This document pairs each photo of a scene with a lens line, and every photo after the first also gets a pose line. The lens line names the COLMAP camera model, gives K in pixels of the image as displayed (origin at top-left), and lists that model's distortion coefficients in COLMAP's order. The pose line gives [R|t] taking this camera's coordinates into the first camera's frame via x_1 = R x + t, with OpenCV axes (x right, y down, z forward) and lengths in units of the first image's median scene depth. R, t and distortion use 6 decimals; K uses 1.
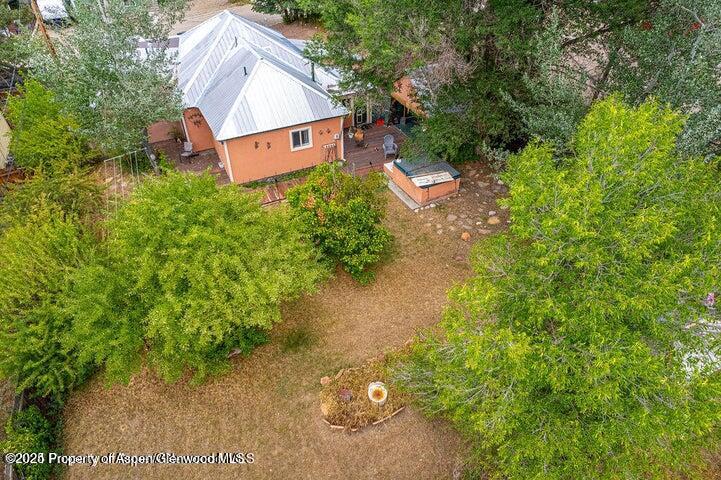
lens RADIAL K [[461.6, 0, 360.5], [0, 461.6, 240.0], [0, 0, 1]] dist [-0.074419, 0.068354]
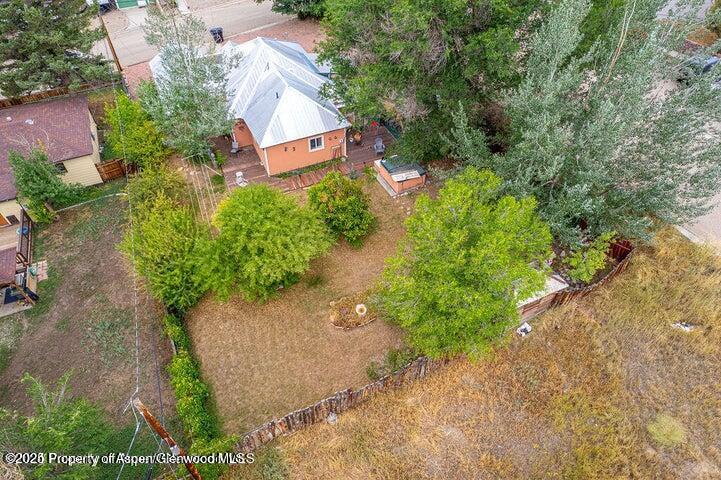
lens RADIAL K [[461.6, 0, 360.5], [0, 461.6, 240.0], [0, 0, 1]] dist [-0.074419, 0.068354]
pose [[0.999809, 0.015524, -0.011840, 0.041396], [-0.014115, 0.993720, 0.111002, -0.116194], [0.013489, -0.110814, 0.993750, -0.632418]]
